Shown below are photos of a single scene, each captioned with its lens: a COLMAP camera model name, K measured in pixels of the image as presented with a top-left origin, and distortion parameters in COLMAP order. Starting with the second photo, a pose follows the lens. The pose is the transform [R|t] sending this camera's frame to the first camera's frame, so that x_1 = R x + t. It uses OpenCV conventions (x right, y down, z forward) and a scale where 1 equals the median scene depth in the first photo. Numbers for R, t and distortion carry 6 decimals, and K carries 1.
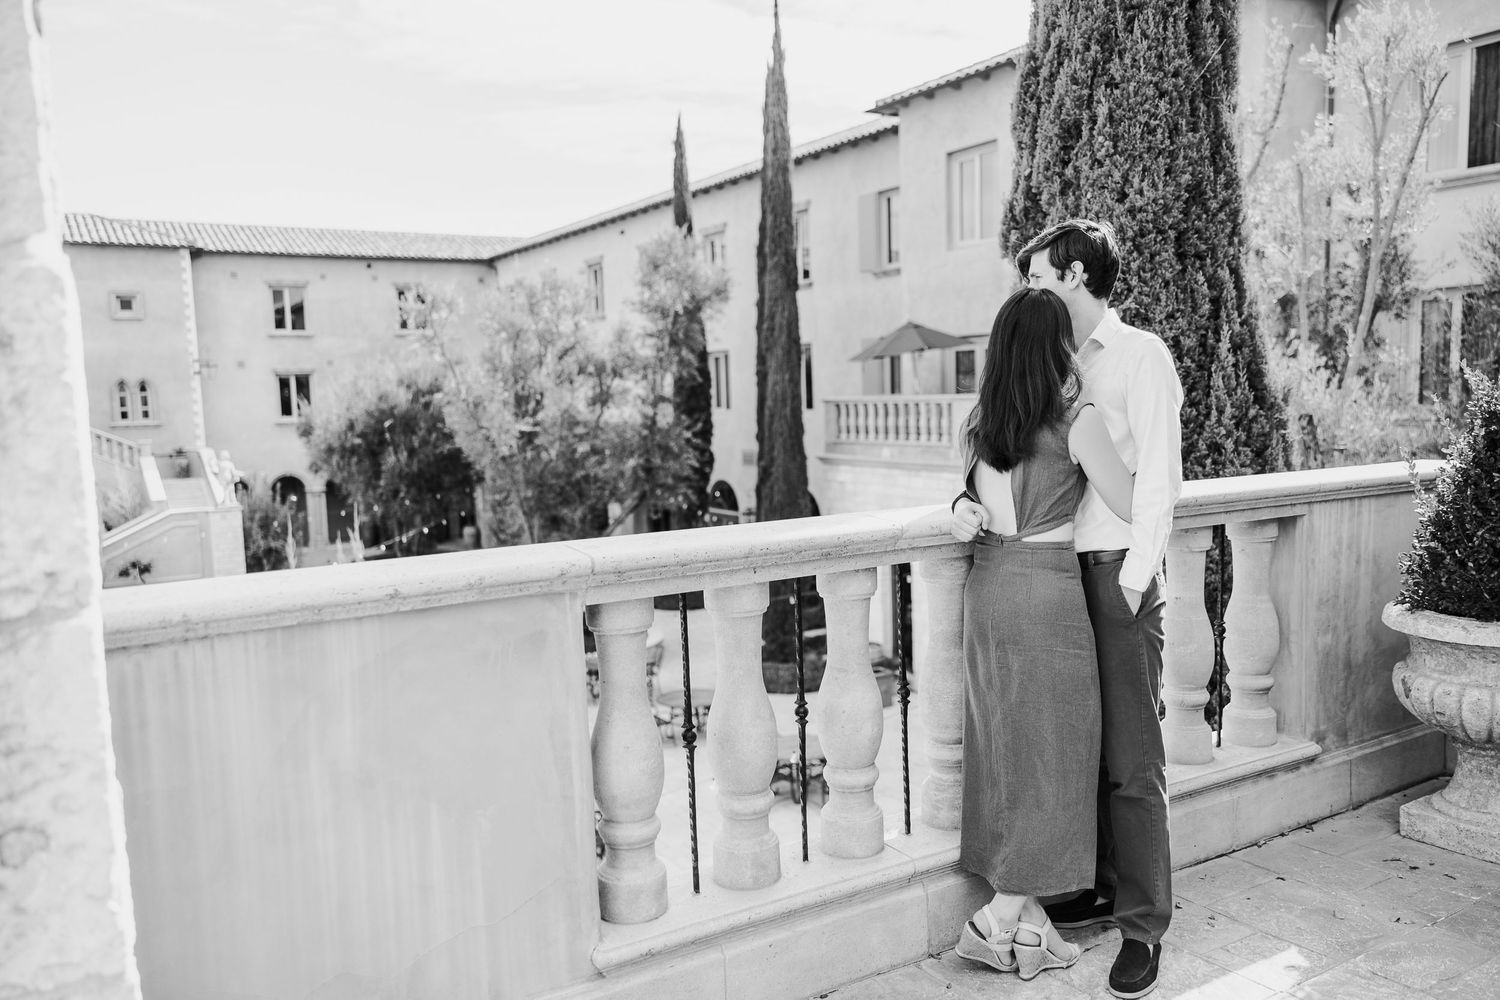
lens RADIAL K [[1187.1, 0, 757.4], [0, 1187.1, 518.6], [0, 0, 1]] dist [0.016338, -0.006516]
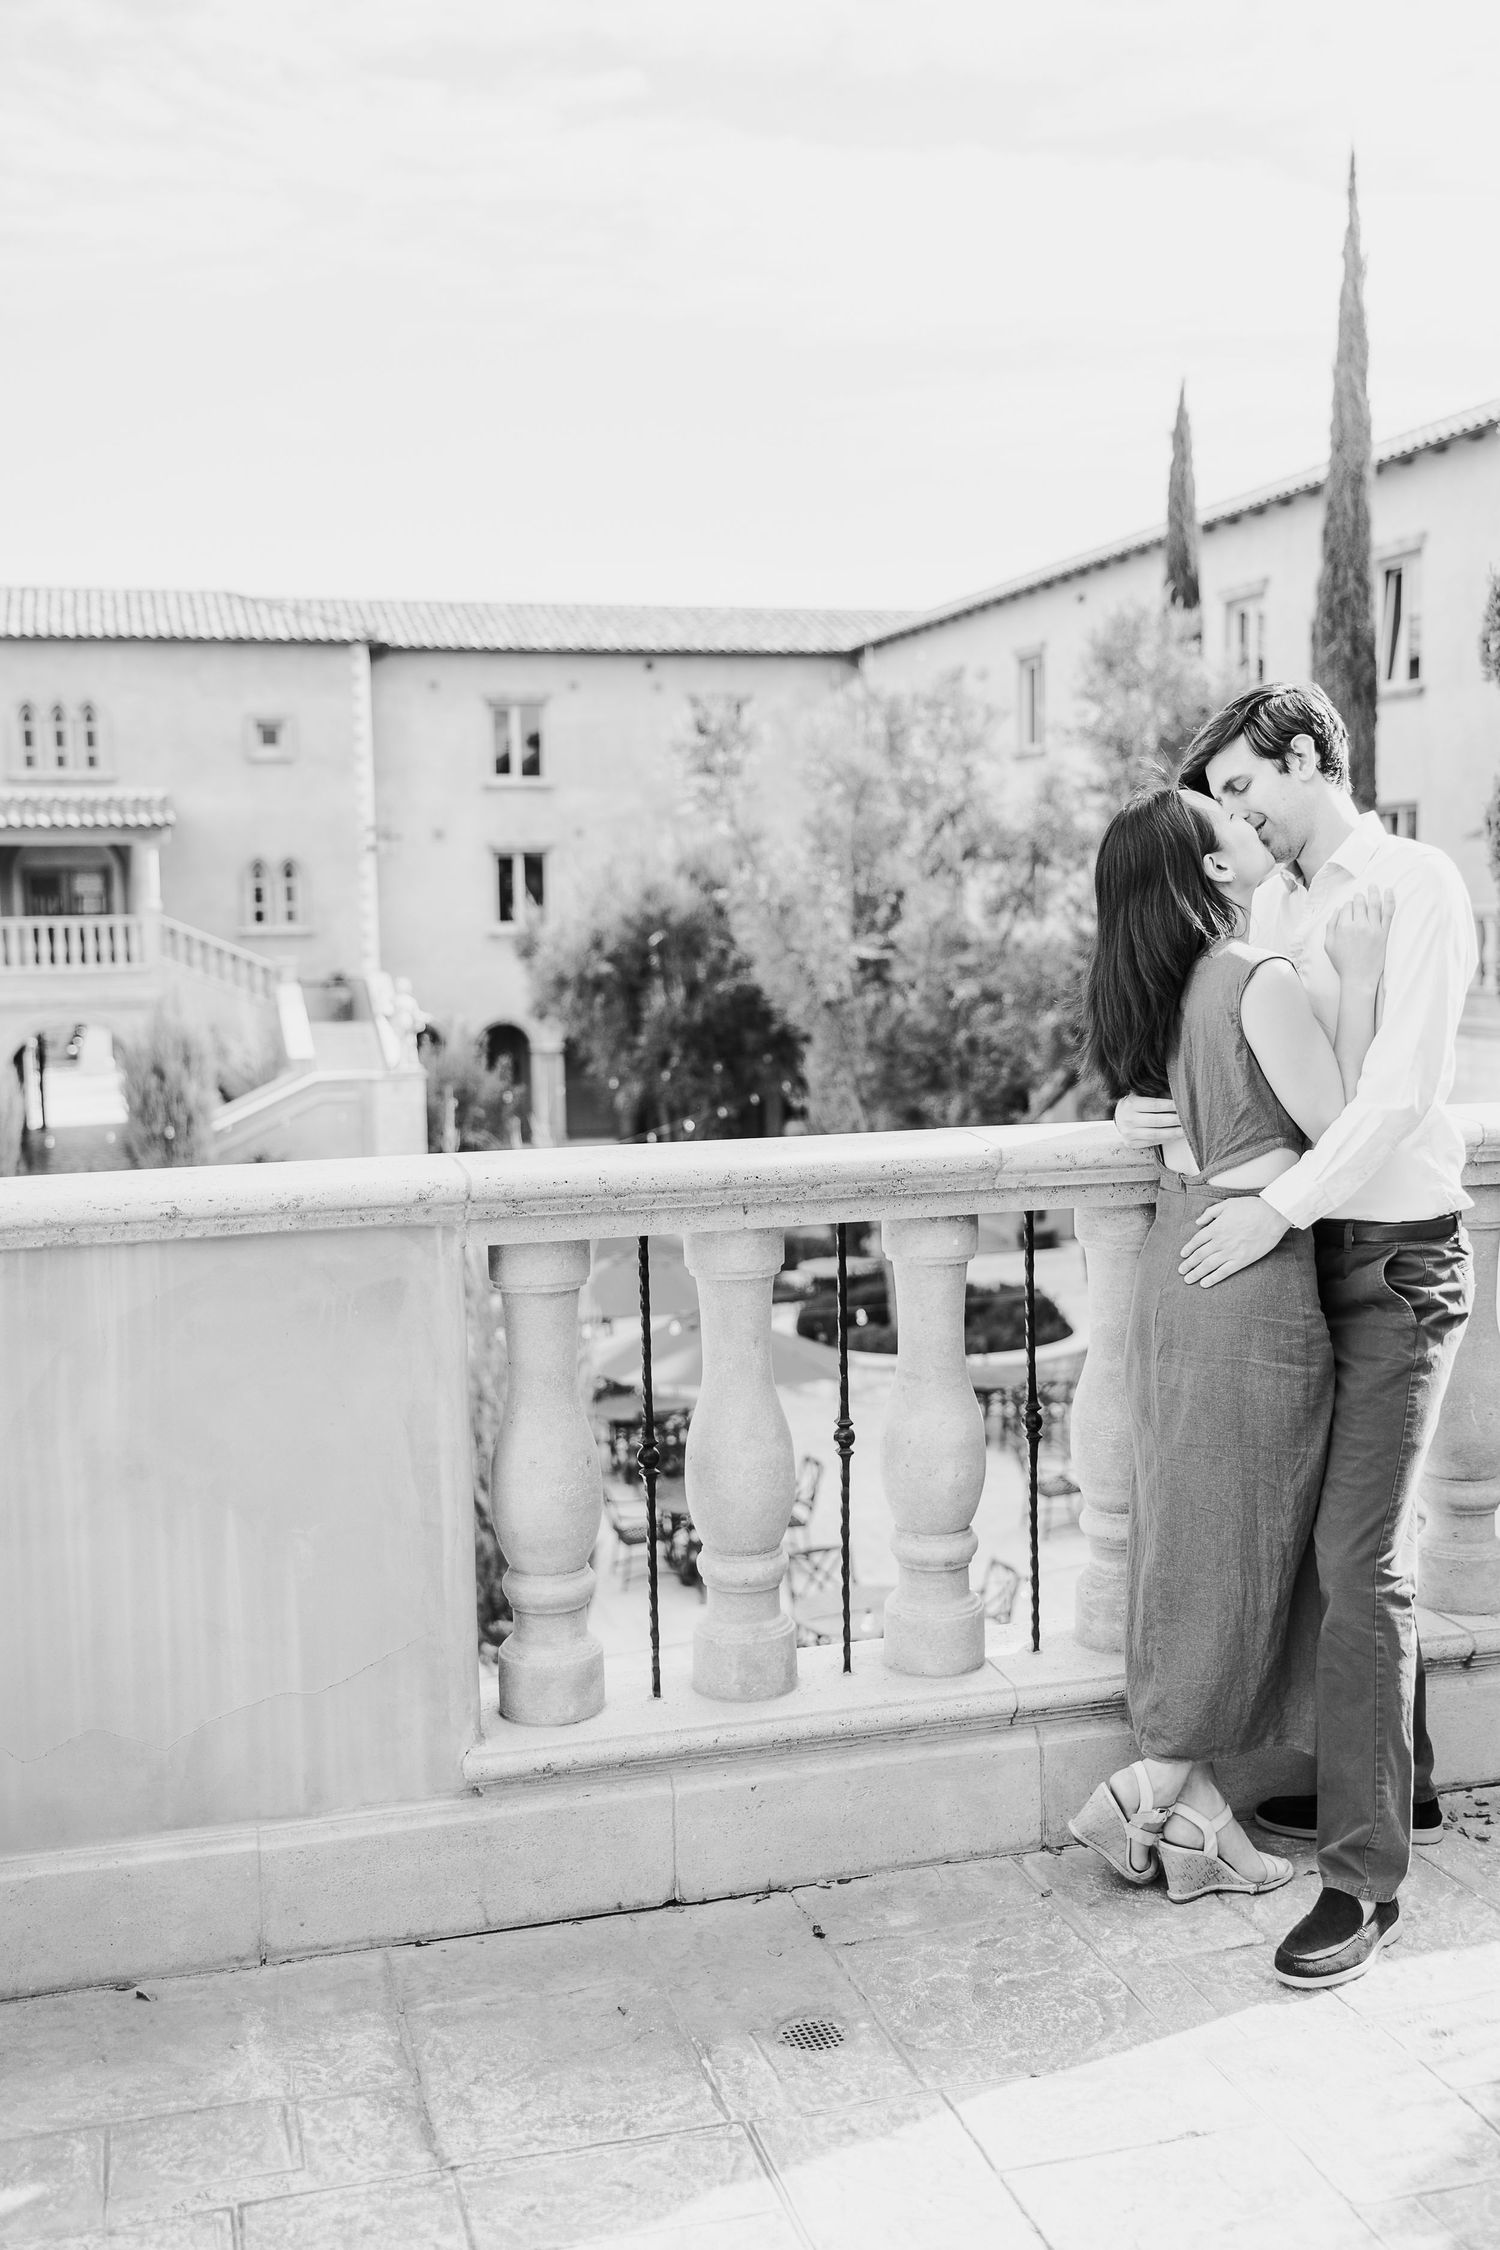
lens RADIAL K [[2169.4, 0, 750.0], [0, 2169.4, 1125.0], [0, 0, 1]] dist [0.008621, 0.008850]
pose [[0.961687, 0.041807, -0.270944, 0.171291], [-0.040659, 0.999125, 0.009850, -0.007601], [0.271118, 0.001544, 0.962545, -0.076279]]
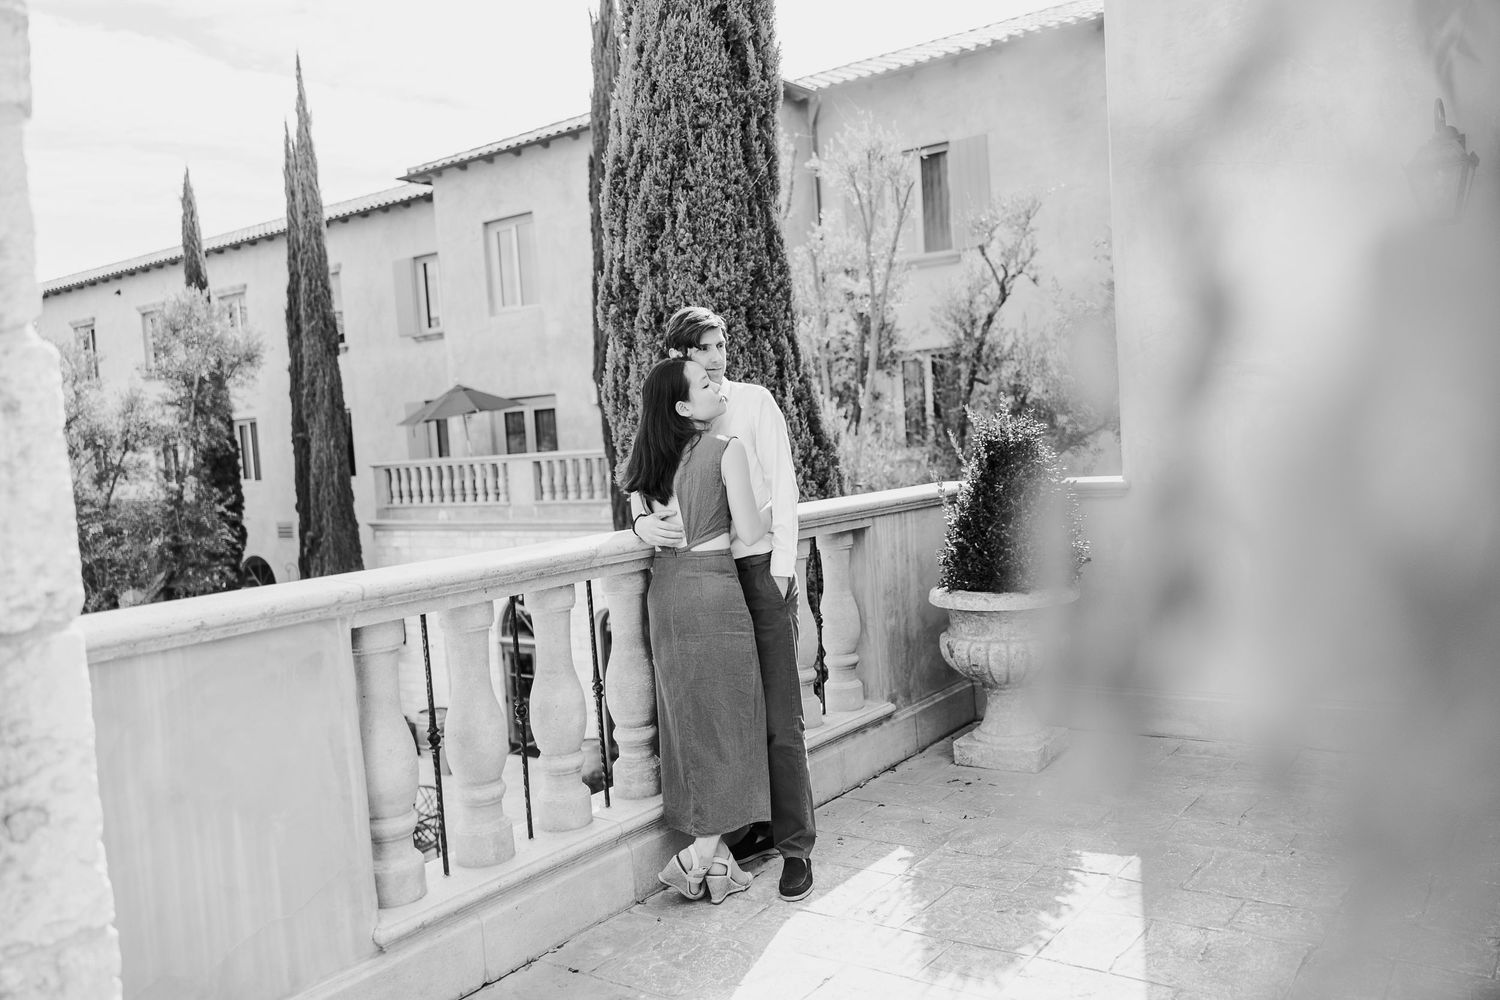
lens RADIAL K [[1189.7, 0, 750.0], [0, 1189.7, 500.0], [0, 0, 1]] dist [0.015242, 0.004259]
pose [[0.927162, -0.051533, 0.371100, -0.104790], [0.076360, 0.995697, -0.052510, 0.019458], [-0.366797, 0.077022, 0.927107, -0.115585]]
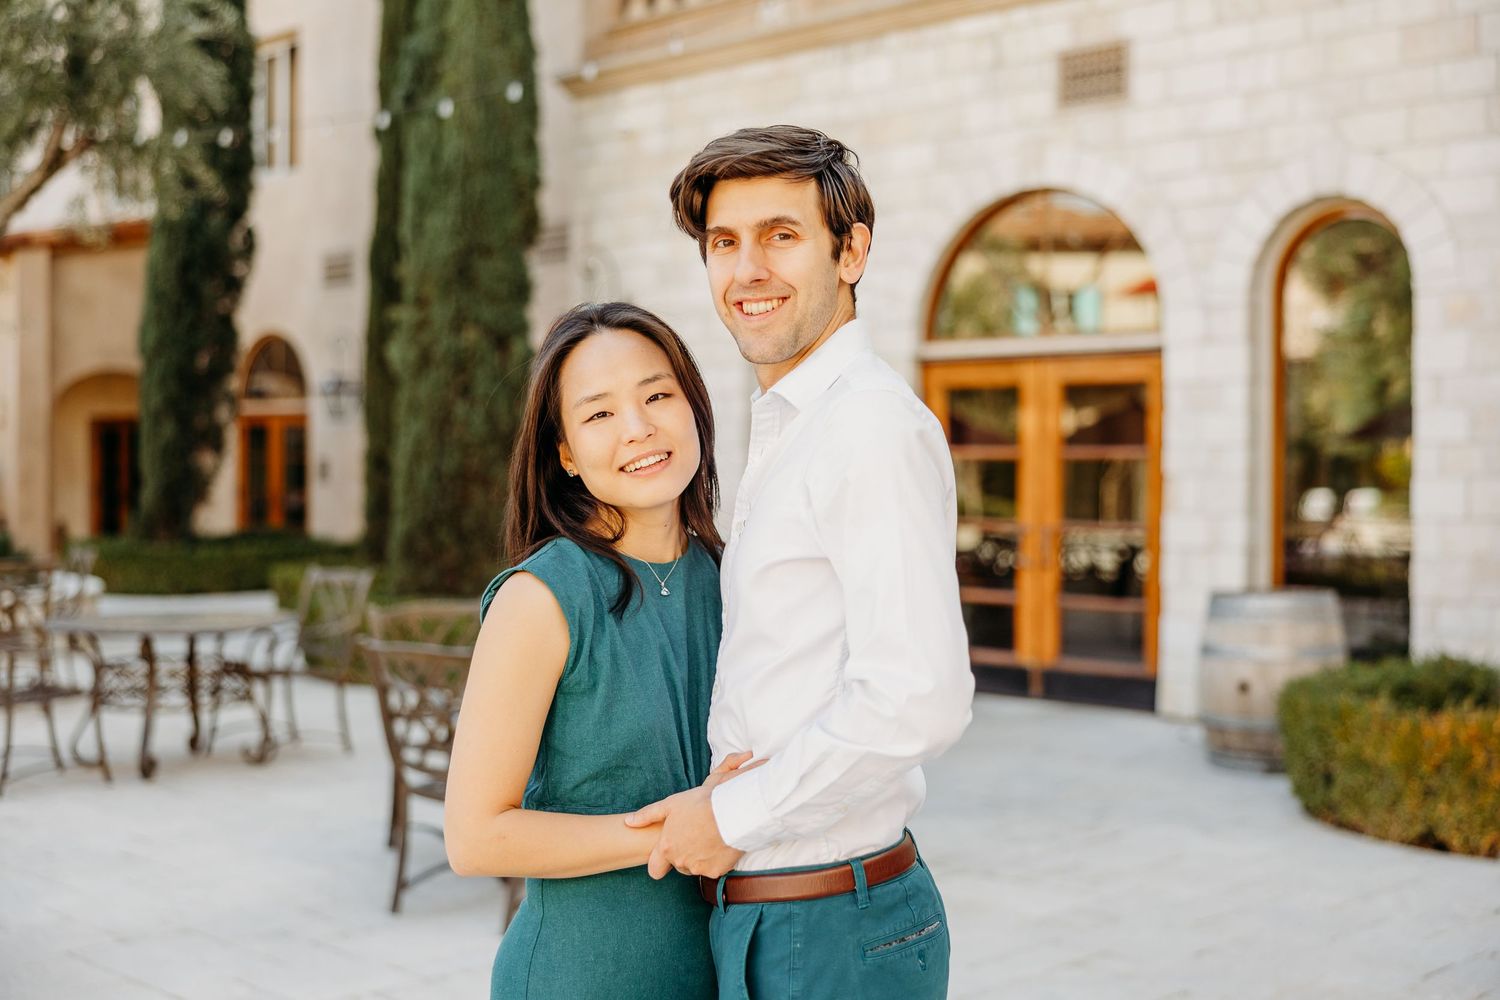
lens RADIAL K [[1916.7, 0, 750.0], [0, 1916.7, 500.0], [0, 0, 1]] dist [0.015856, -0.051884]
pose [[0.974313, 0.030677, 0.223098, -0.101990], [-0.009612, 0.995440, -0.094900, 0.663016], [-0.224992, 0.090318, 0.970166, 2.052163]]
